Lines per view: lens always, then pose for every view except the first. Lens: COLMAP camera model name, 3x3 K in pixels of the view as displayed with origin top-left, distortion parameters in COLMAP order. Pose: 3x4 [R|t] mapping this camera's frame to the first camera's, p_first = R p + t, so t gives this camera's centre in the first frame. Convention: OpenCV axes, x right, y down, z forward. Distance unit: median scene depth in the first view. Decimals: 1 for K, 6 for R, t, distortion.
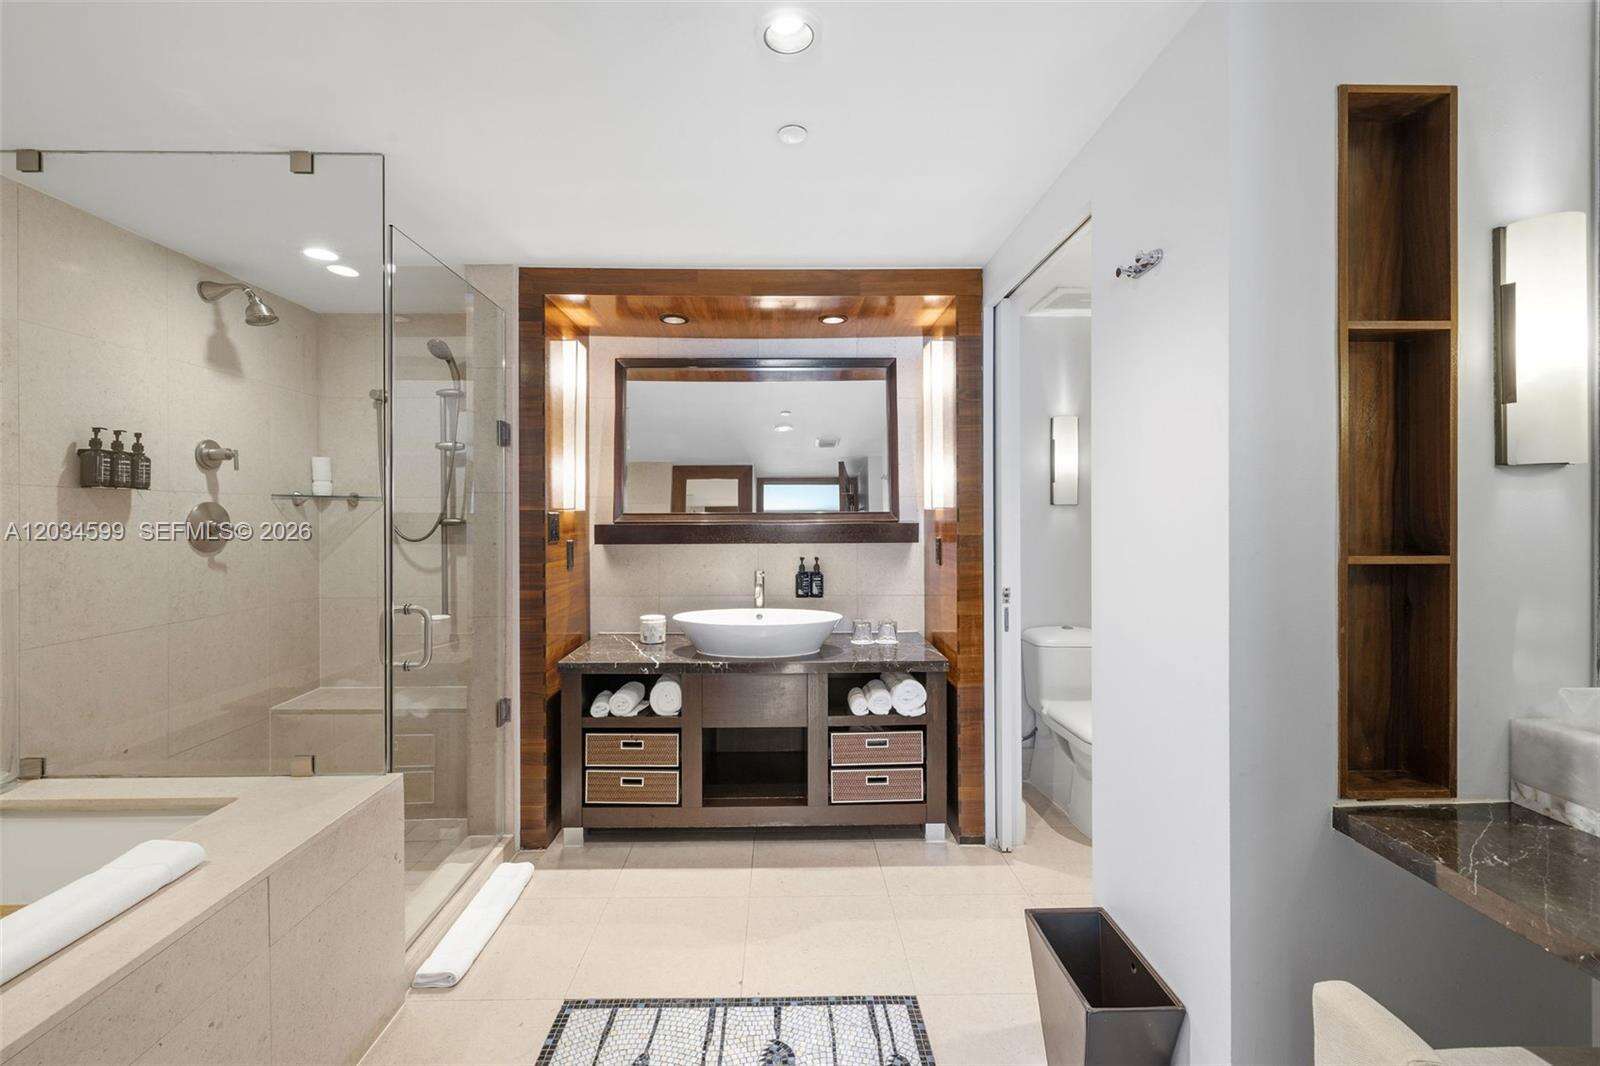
lens RADIAL K [[680.1, 0, 773.3], [0, 680.1, 508.9], [0, 0, 1]] dist [-0.002055, 0.001339]
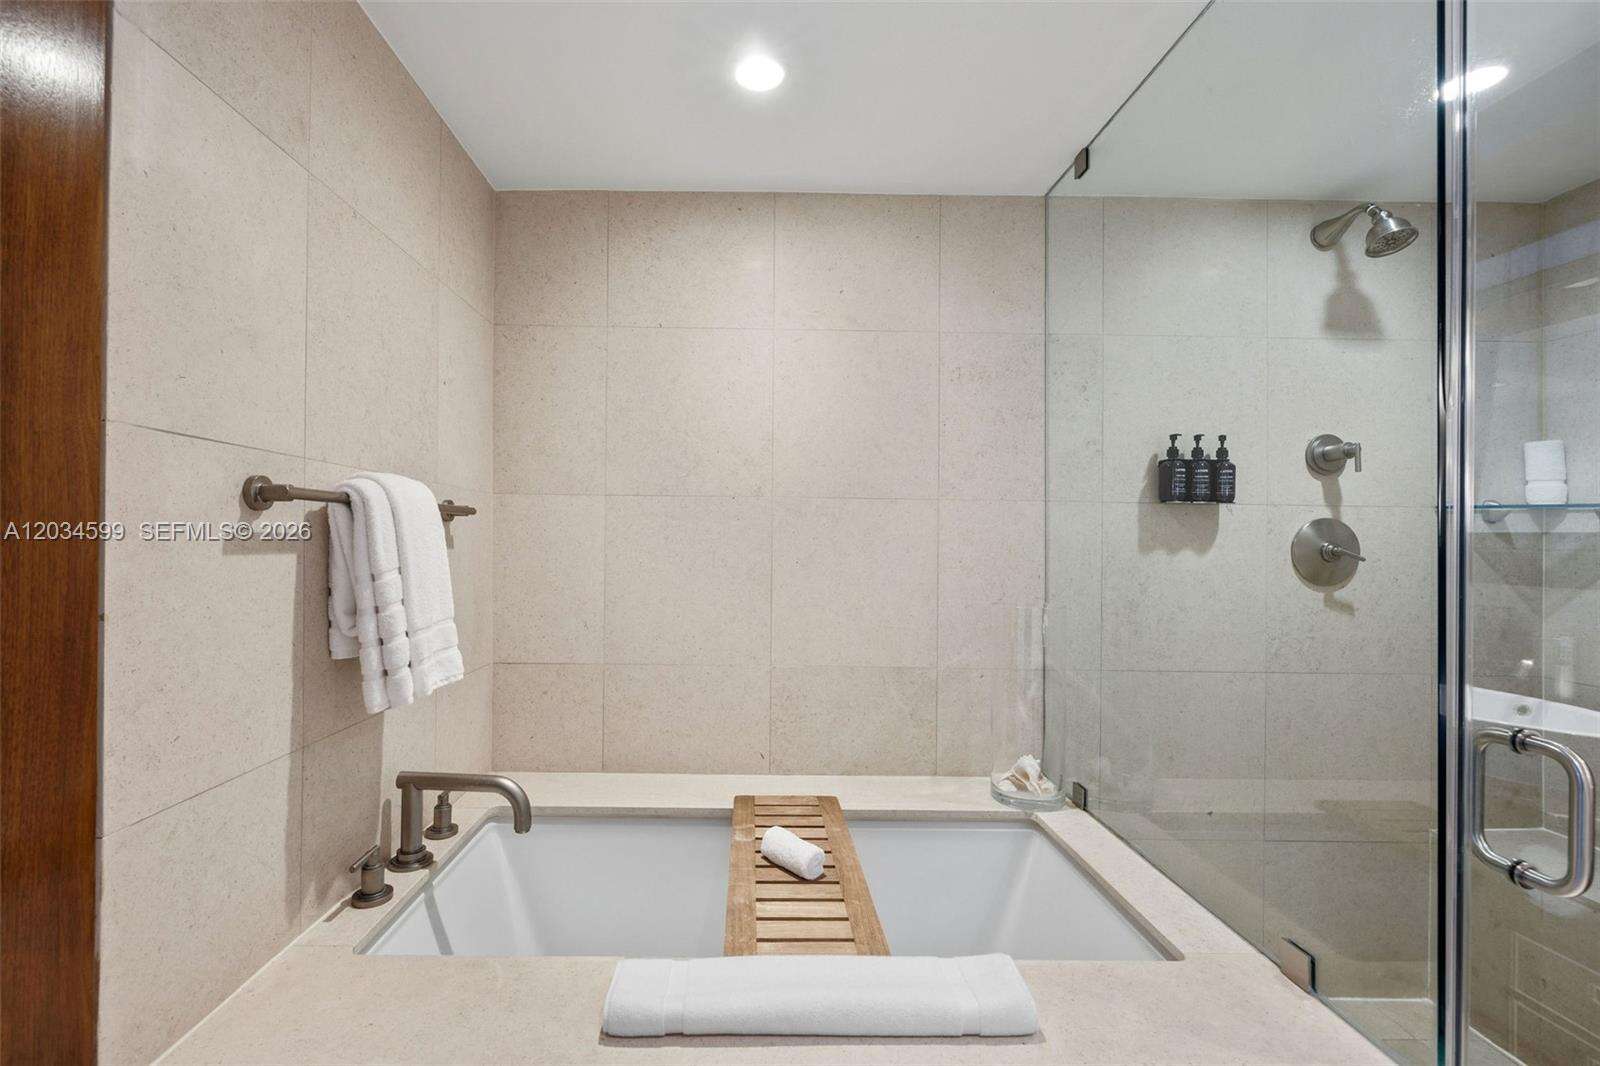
lens RADIAL K [[697.2, 0, 767.6], [0, 697.2, 537.1], [0, 0, 1]] dist [0.000124, -0.003311]
pose [[0.002001, -0.003804, -0.999991, -0.070491], [-0.004567, 0.999982, -0.003814, 0.016060], [0.999988, 0.004575, 0.001984, 0.382235]]
